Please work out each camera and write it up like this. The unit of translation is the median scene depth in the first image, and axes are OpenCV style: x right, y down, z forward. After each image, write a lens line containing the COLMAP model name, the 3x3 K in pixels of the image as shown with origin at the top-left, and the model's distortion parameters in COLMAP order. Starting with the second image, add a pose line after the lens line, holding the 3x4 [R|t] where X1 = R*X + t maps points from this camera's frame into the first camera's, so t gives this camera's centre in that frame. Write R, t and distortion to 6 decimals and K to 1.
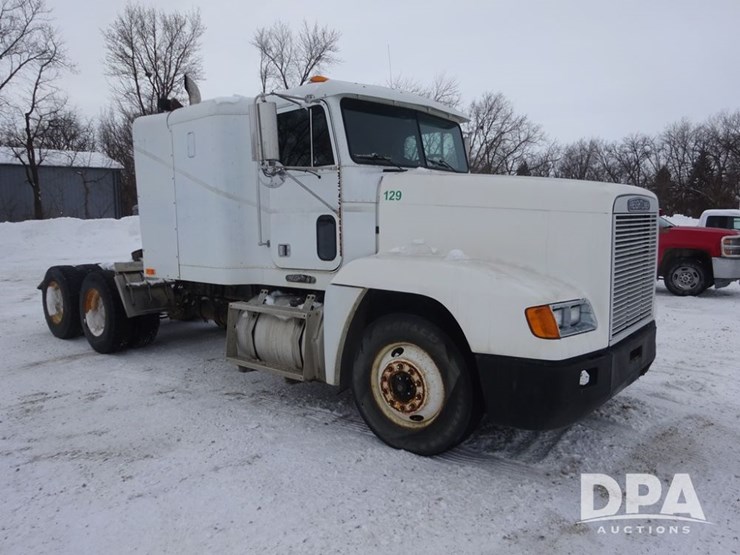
lens RADIAL K [[543.2, 0, 371.8], [0, 543.2, 278.1], [0, 0, 1]] dist [0.001756, -0.003630]
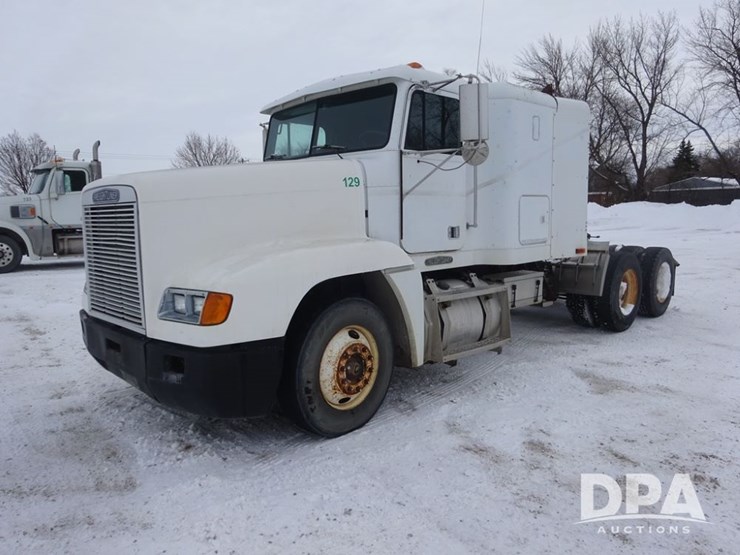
lens RADIAL K [[543.2, 0, 371.1], [0, 543.2, 277.2], [0, 0, 1]] dist [0.001756, -0.003630]
pose [[-0.095631, 0.133080, -0.986481, 1.175739], [-0.091871, 0.985613, 0.141869, -0.142249], [0.991168, 0.104196, -0.082029, 1.284033]]
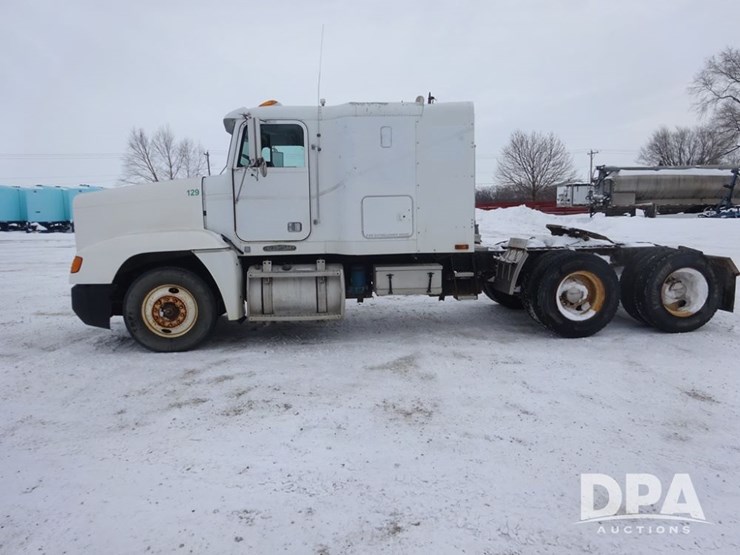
lens RADIAL K [[543.2, 0, 371.4], [0, 543.2, 278.1], [0, 0, 1]] dist [0.001756, -0.003630]
pose [[-0.688230, 0.113331, -0.716586, 0.971452], [-0.048318, 0.978370, 0.201140, -0.251697], [0.723881, 0.173054, -0.667868, 2.422773]]
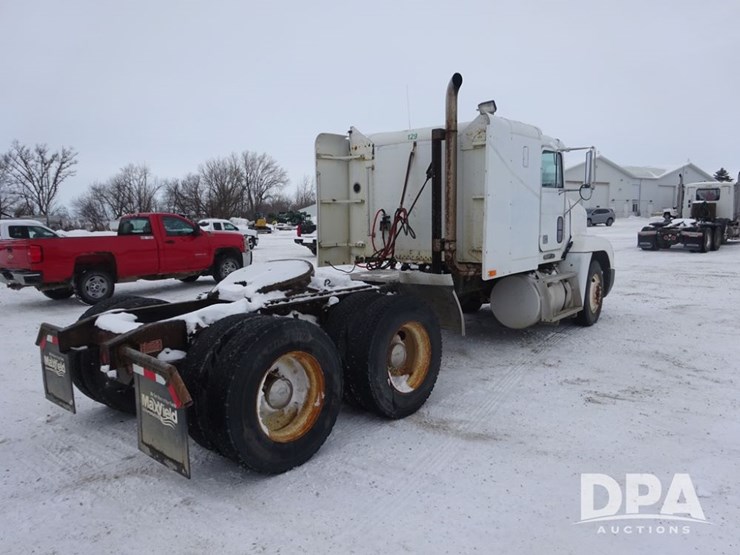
lens RADIAL K [[543.2, 0, 371.5], [0, 543.2, 279.1], [0, 0, 1]] dist [0.001756, -0.003630]
pose [[0.002408, -0.100987, 0.994885, -1.738030], [0.124239, 0.987210, 0.099907, -0.158419], [-0.992249, 0.123363, 0.014924, 1.516994]]
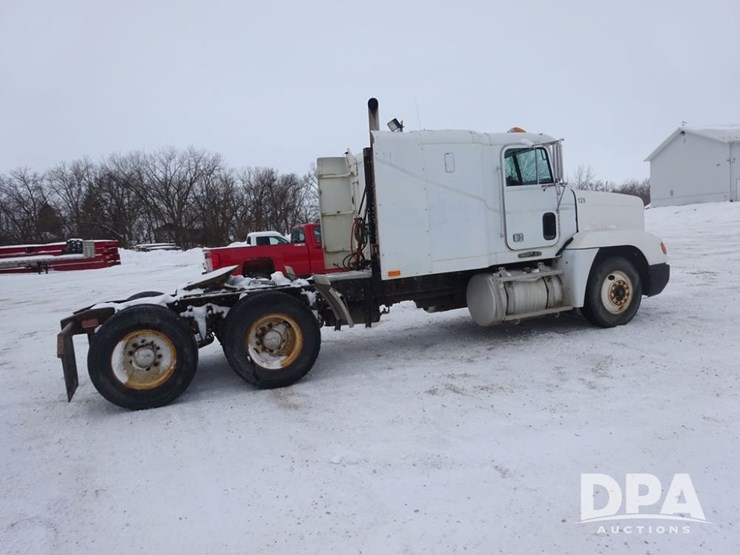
lens RADIAL K [[543.2, 0, 370.8], [0, 543.2, 278.9], [0, 0, 1]] dist [0.001756, -0.003630]
pose [[0.482972, -0.107767, 0.868979, -1.737408], [0.164324, 0.985921, 0.030939, -0.053814], [-0.860079, 0.127852, 0.493881, 0.637029]]
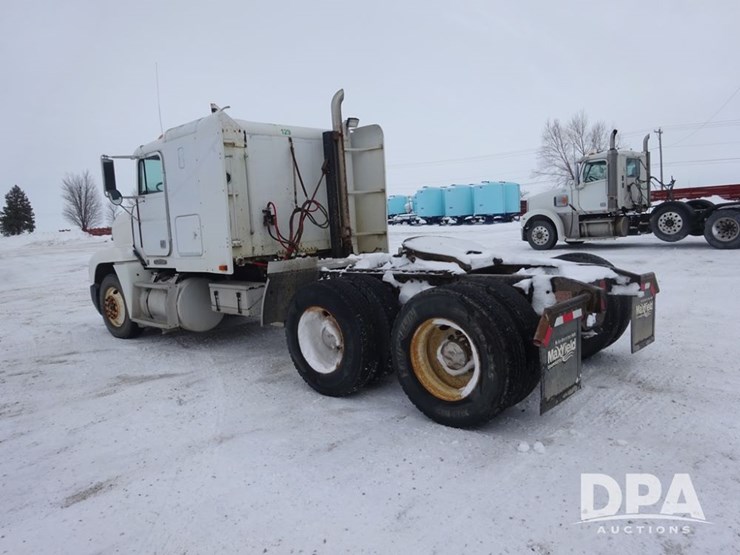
lens RADIAL K [[543.2, 0, 372.4], [0, 543.2, 279.2], [0, 0, 1]] dist [0.001756, -0.003630]
pose [[-0.995719, 0.074735, 0.054383, -0.568001], [0.084712, 0.973253, 0.213547, -0.278176], [-0.036969, 0.217240, -0.975418, 2.873643]]
